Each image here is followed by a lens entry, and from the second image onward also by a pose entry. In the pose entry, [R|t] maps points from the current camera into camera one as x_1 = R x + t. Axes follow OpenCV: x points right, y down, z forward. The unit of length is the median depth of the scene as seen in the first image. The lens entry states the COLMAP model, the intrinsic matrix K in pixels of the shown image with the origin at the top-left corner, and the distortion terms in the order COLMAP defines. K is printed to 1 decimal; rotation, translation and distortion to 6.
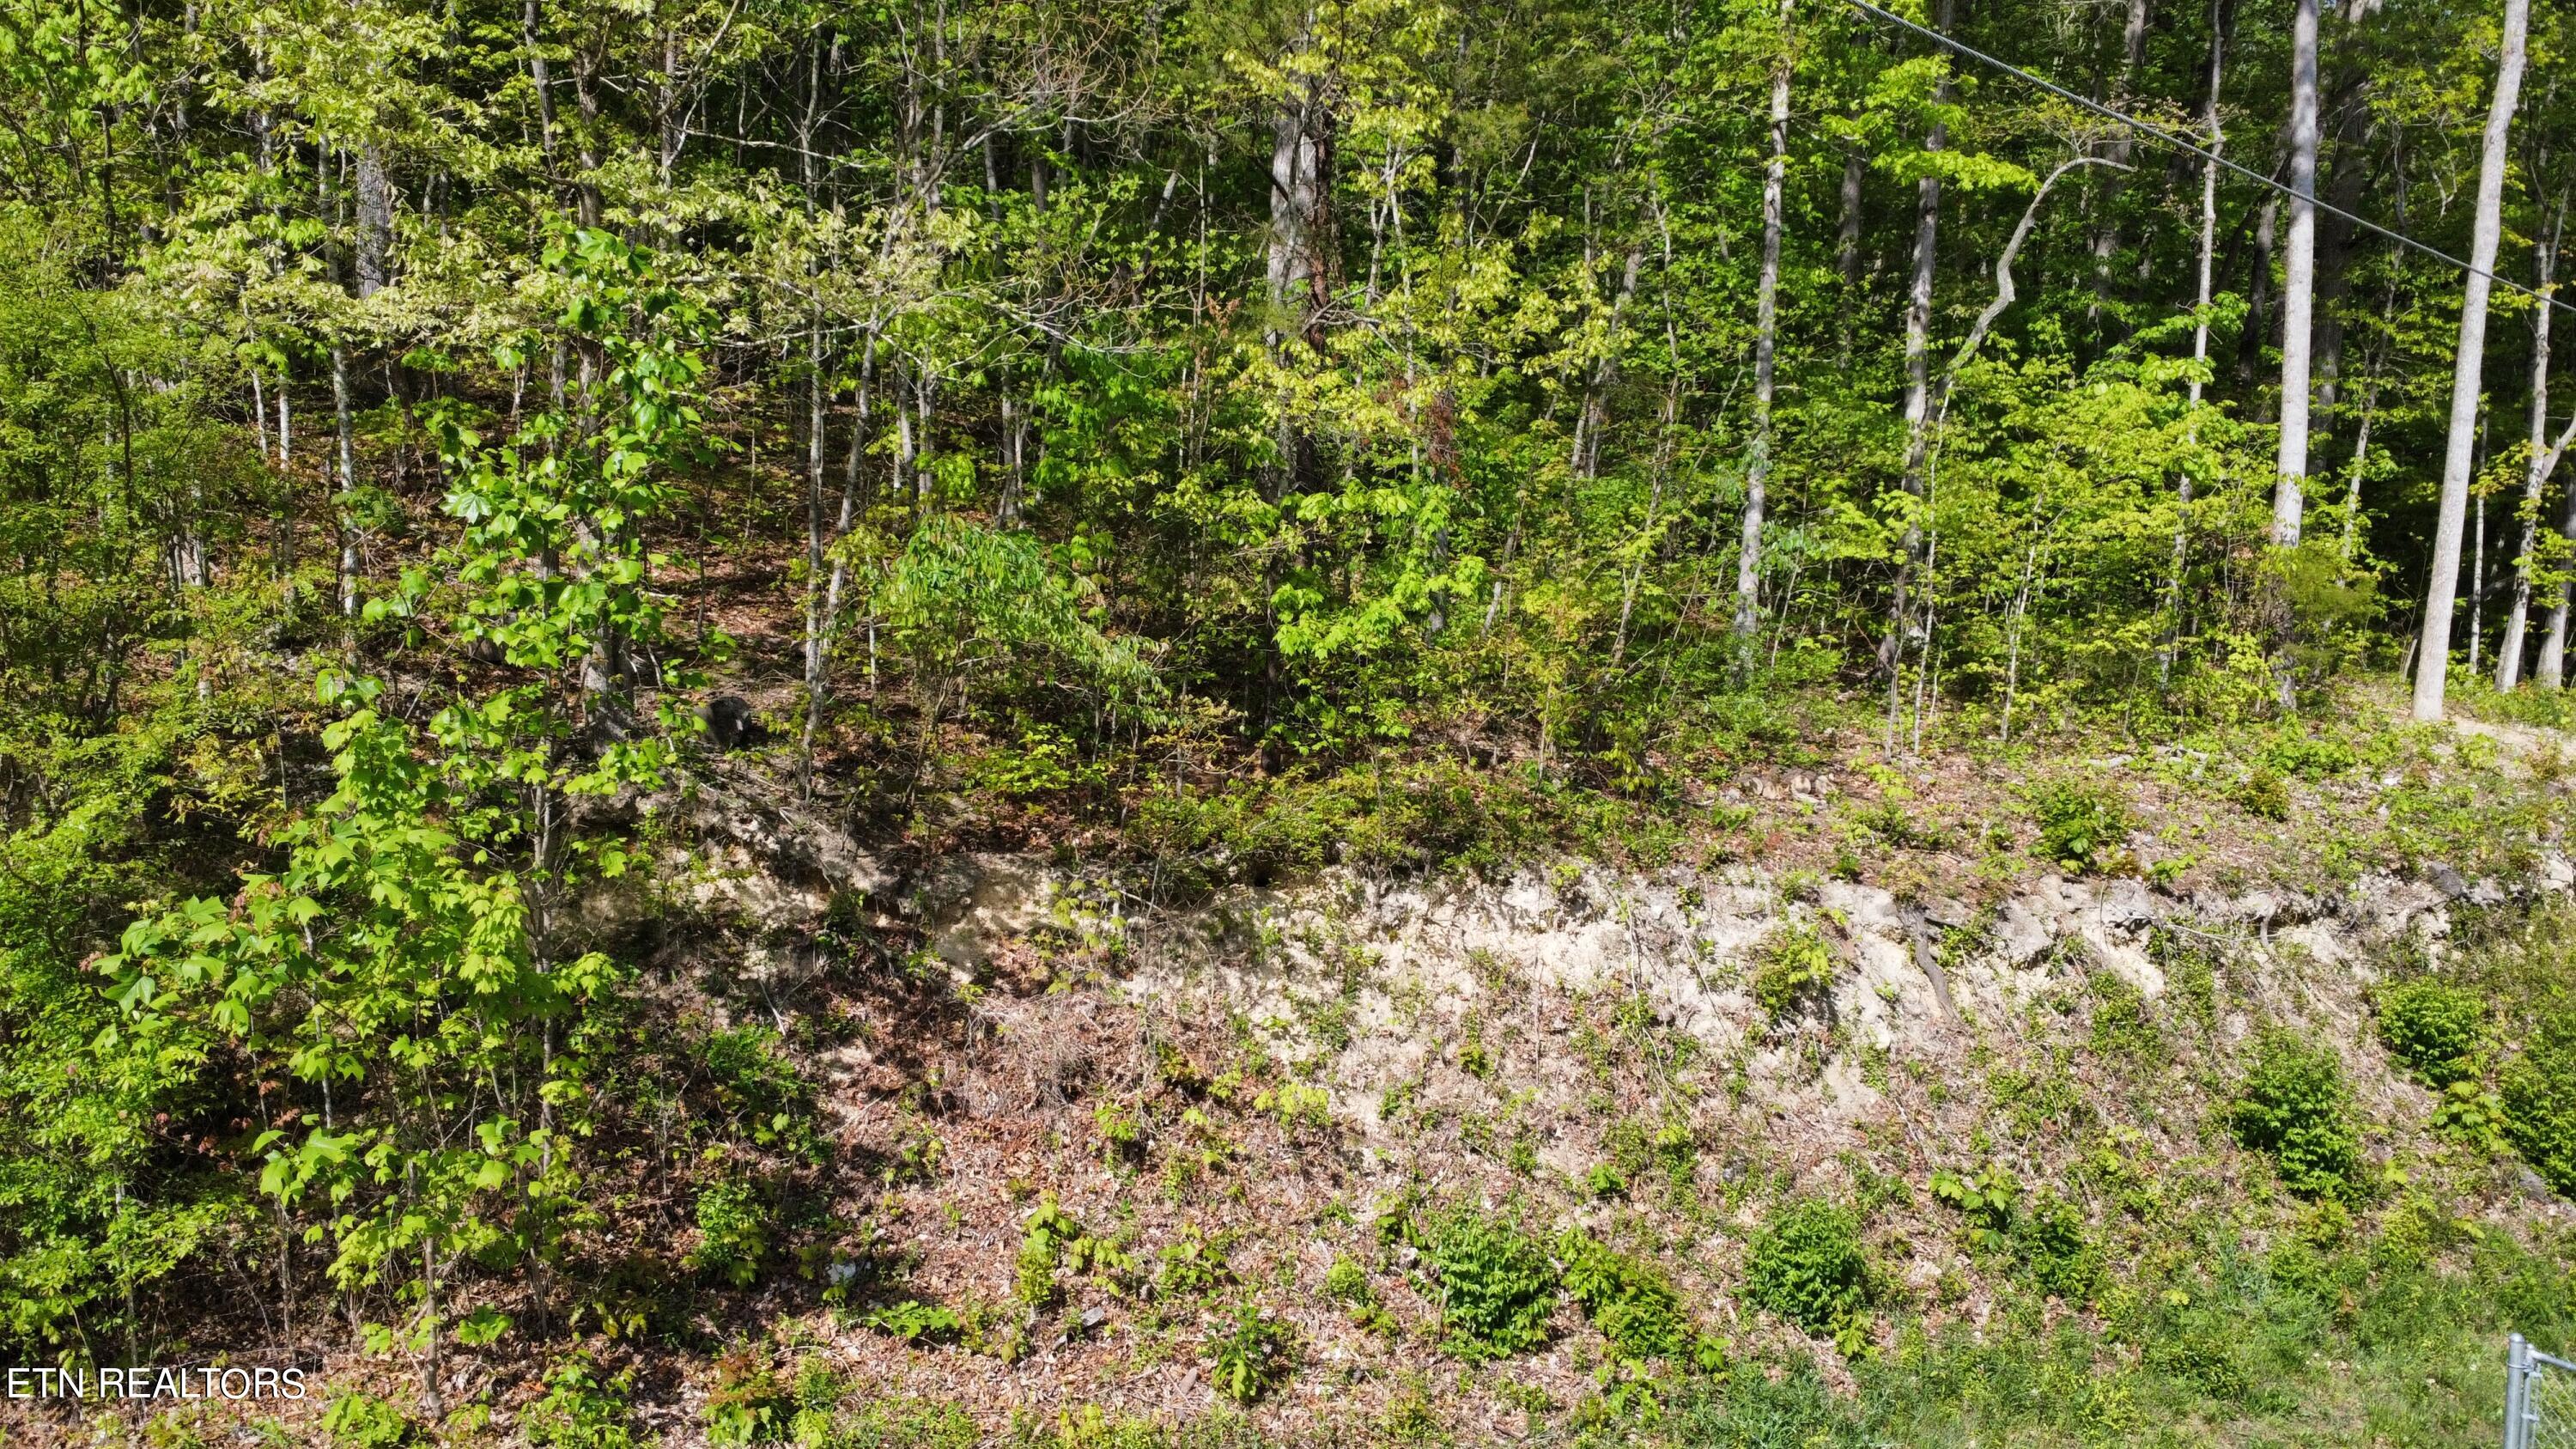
lens RADIAL K [[1914.3, 0, 1240.6], [0, 1914.3, 714.2], [0, 0, 1]] dist [-0.005958, -0.001539]
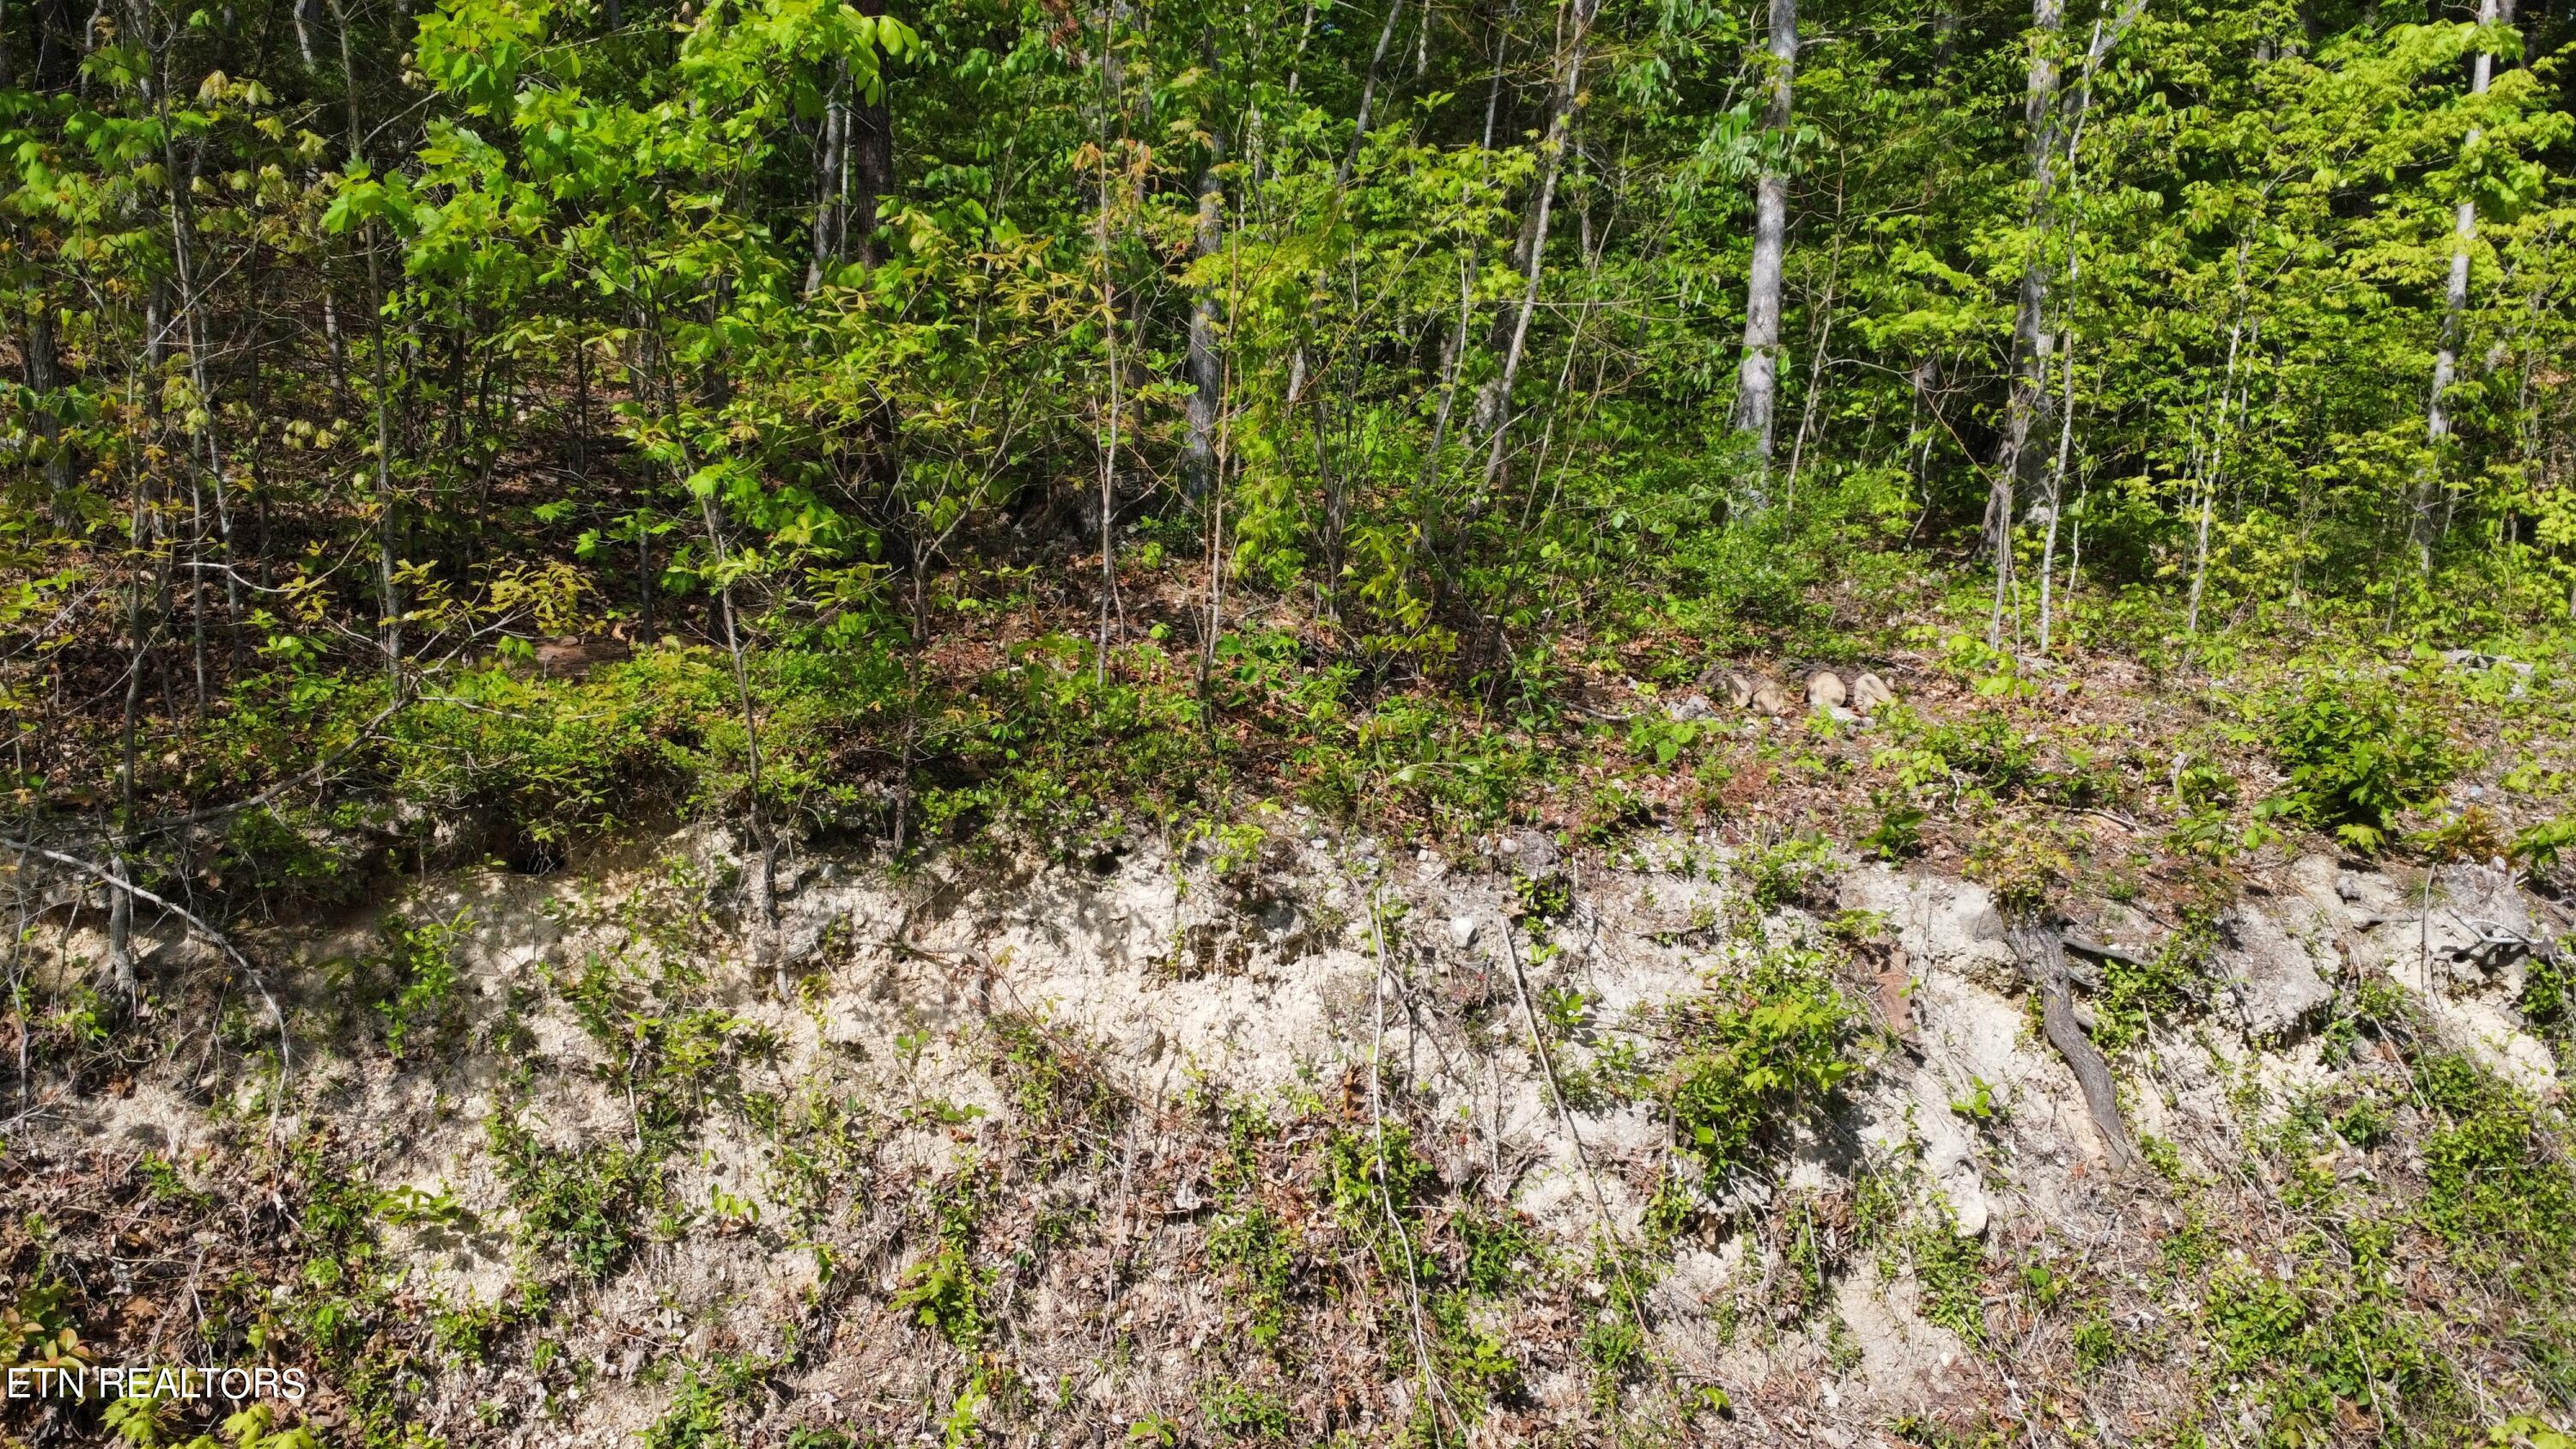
lens RADIAL K [[1839.8, 0, 1288.0], [0, 1839.8, 724.5], [0, 0, 1]] dist [-0.002519, 0.001025]
pose [[0.998810, -0.002631, -0.048706, 0.191653], [0.002829, 0.999988, 0.003999, 0.051046], [0.048695, -0.004132, 0.998805, 0.545911]]
